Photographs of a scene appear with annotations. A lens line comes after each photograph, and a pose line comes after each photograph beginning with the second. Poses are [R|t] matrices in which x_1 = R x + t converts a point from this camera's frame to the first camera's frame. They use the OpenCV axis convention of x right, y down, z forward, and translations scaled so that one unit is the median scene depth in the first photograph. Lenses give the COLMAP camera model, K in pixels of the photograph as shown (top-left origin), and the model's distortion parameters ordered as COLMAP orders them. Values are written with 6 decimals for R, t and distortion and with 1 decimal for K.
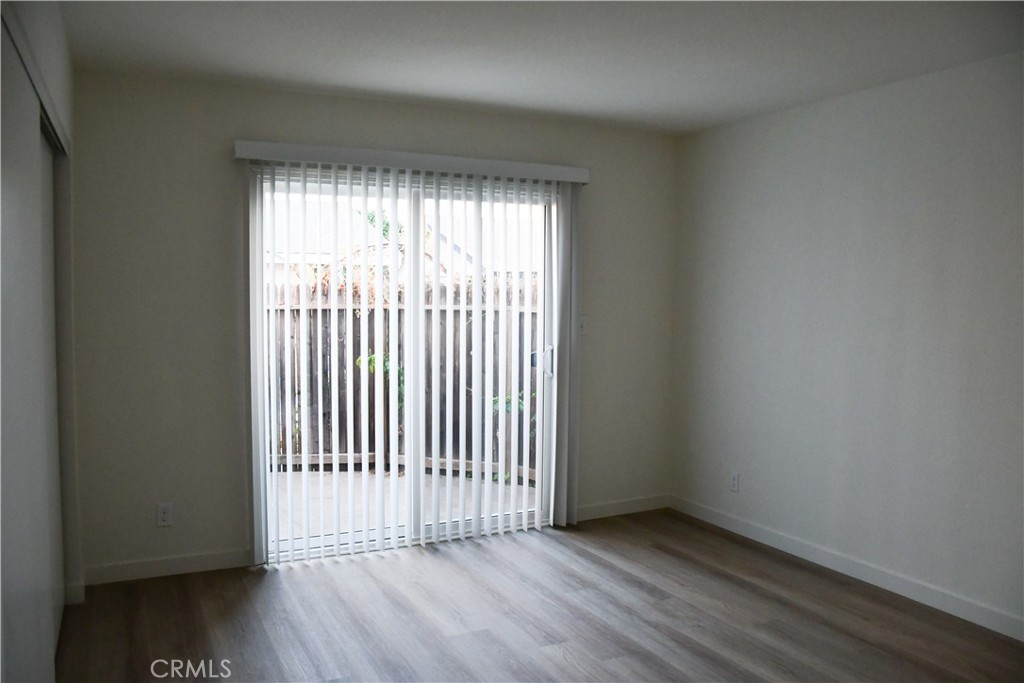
lens RADIAL K [[807.7, 0, 512.2], [0, 807.7, 343.7], [0, 0, 1]] dist [-0.150924, 0.101119]
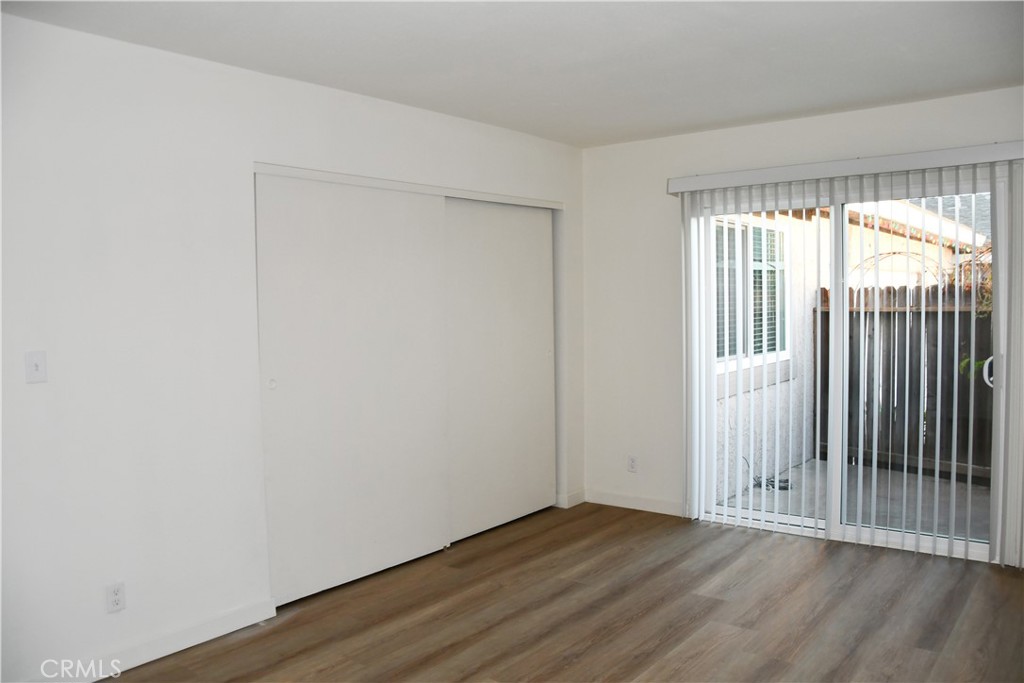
lens RADIAL K [[807.7, 0, 513.6], [0, 807.7, 339.6], [0, 0, 1]] dist [-0.150924, 0.101119]
pose [[0.417698, 0.029738, -0.908099, 0.626560], [-0.037397, 0.999180, 0.015519, -0.007408], [0.907816, 0.027478, 0.418468, 0.197784]]
